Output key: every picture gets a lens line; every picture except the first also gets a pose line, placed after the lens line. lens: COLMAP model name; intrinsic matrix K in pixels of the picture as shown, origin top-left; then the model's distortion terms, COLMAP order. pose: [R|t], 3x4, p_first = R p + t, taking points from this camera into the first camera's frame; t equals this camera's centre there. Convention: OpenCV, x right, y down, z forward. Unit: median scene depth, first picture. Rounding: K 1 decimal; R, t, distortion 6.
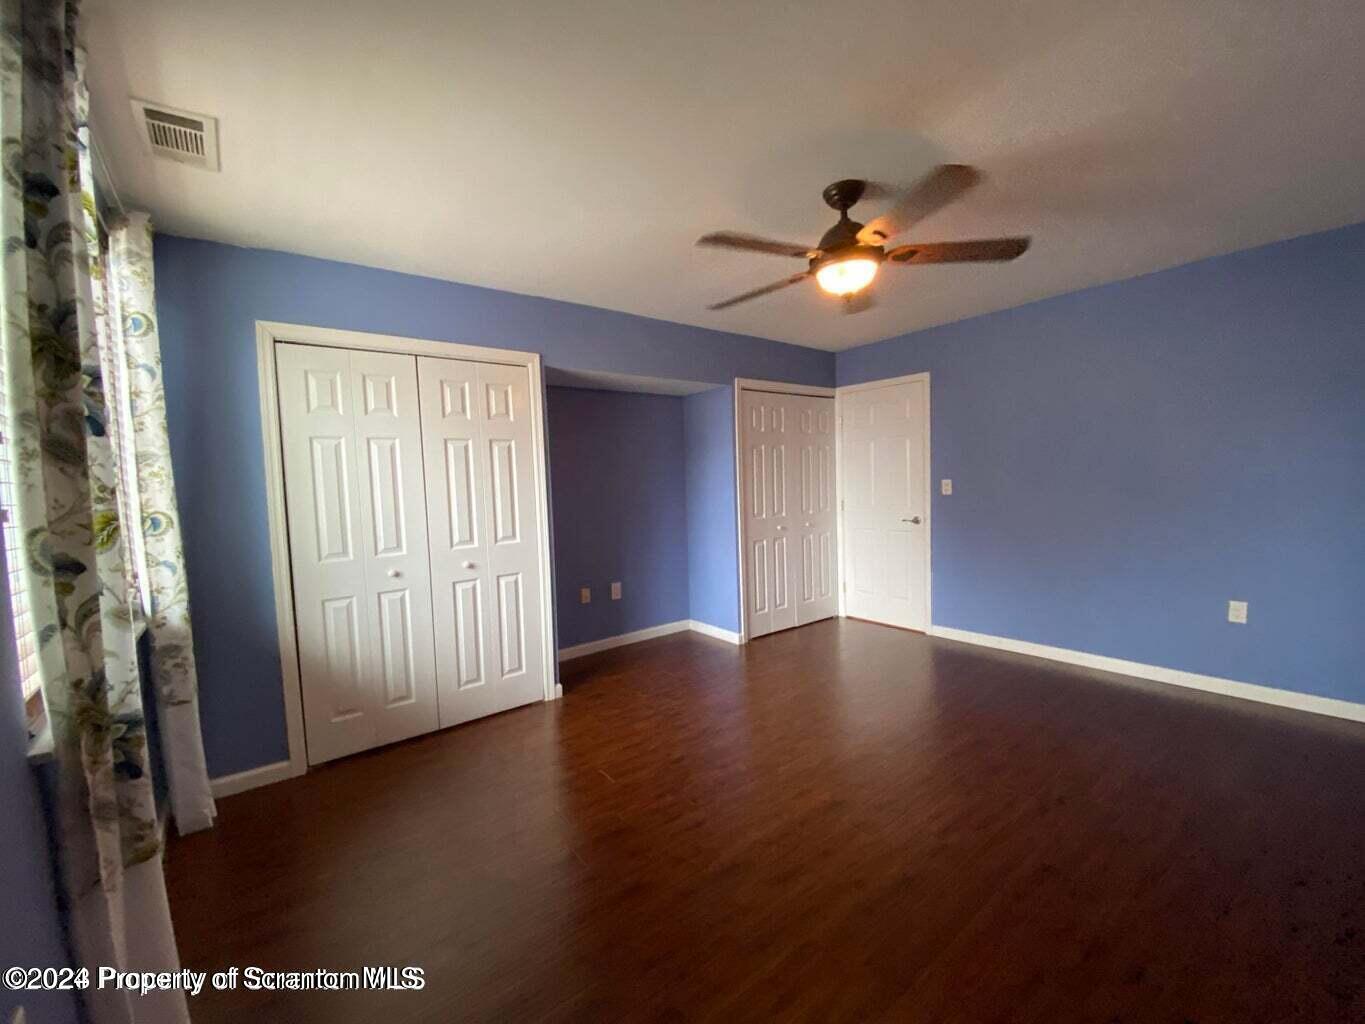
lens RADIAL K [[527.4, 0, 682.5], [0, 527.4, 512.0], [0, 0, 1]] dist [0.000138, -0.000054]
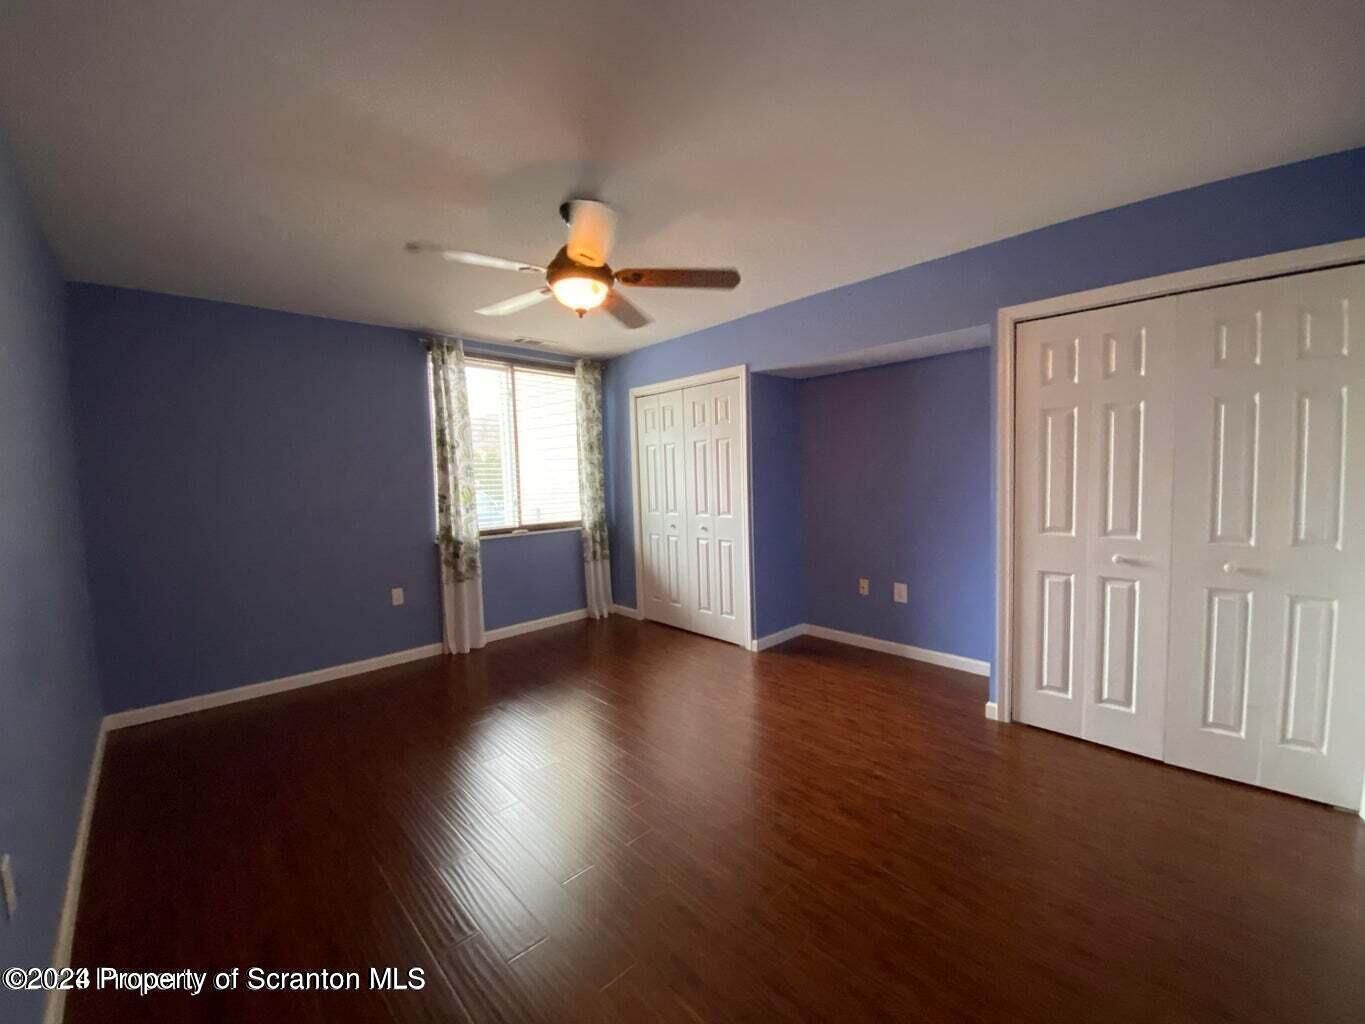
lens RADIAL K [[570.5, 0, 682.5], [0, 570.5, 512.0], [0, 0, 1]] dist [-0.045656, -0.000158]
pose [[0.069232, 0.098324, -0.992743, 1.000981], [-0.035143, 0.994754, 0.096073, -0.078662], [0.996981, 0.028236, 0.072325, 0.740531]]
